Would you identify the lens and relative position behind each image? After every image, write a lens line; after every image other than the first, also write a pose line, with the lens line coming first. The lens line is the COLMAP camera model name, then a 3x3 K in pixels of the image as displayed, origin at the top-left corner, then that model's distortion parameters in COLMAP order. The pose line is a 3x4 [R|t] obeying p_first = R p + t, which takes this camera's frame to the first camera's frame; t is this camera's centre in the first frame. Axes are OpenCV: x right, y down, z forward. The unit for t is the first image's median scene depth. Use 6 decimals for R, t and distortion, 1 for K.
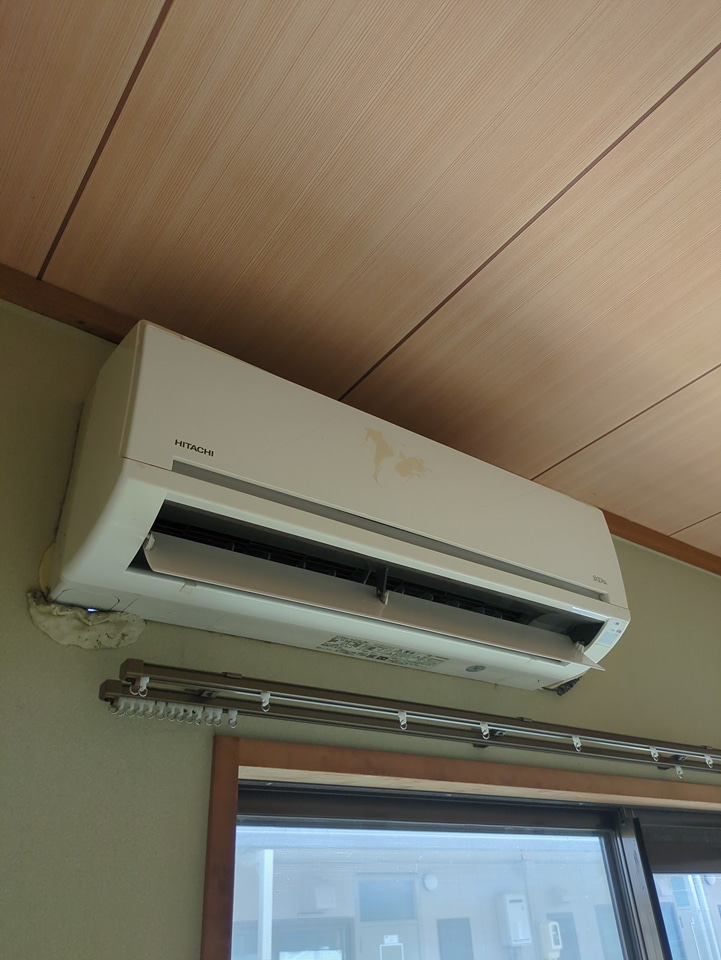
lens RADIAL K [[722.6, 0, 364.7], [0, 722.6, 481.5], [0, 0, 1]] dist [0.003750, 0.001827]
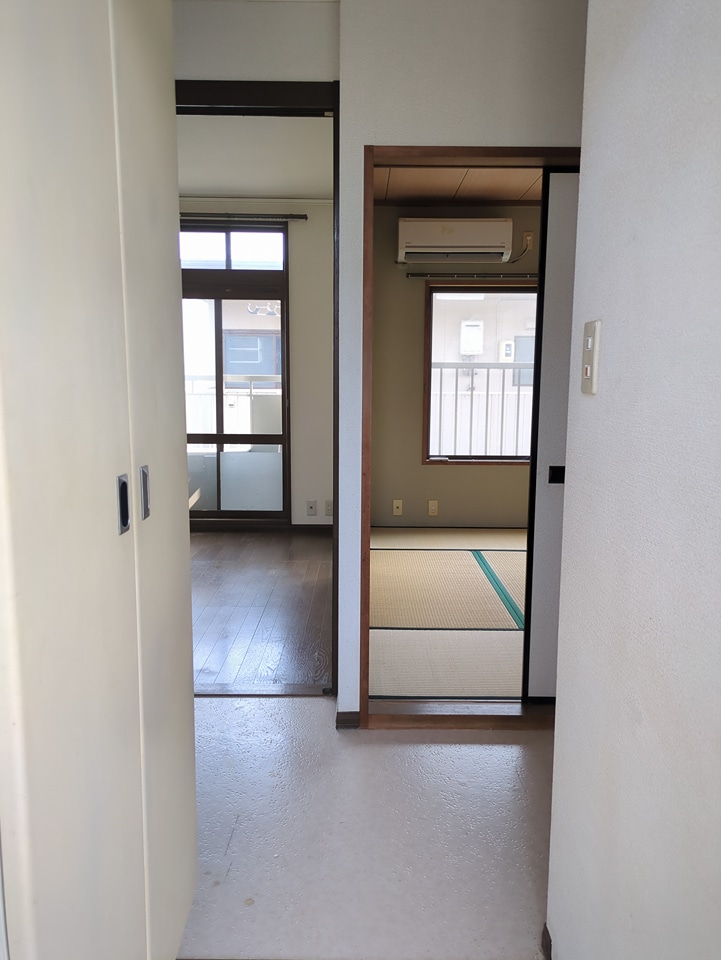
lens RADIAL K [[722.6, 0, 356.7], [0, 722.6, 481.6], [0, 0, 1]] dist [0.003750, 0.001827]
pose [[0.791775, 0.158579, -0.589869, 2.539043], [0.266078, 0.779725, 0.566773, -1.537182], [0.549814, -0.605707, 0.575172, -3.070434]]
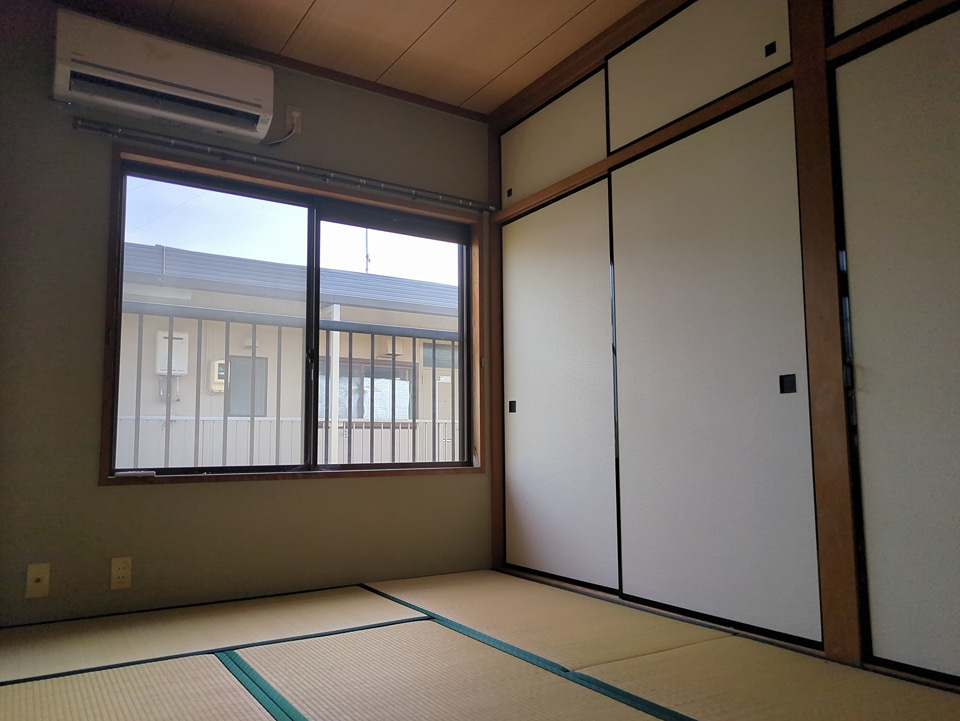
lens RADIAL K [[722.6, 0, 478.6], [0, 722.6, 368.1], [0, 0, 1]] dist [0.003750, 0.001827]
pose [[0.994913, 0.049485, -0.087750, 1.448767], [-0.006255, 0.899707, 0.436449, -0.151364], [0.100547, -0.433680, 0.895440, -1.820480]]
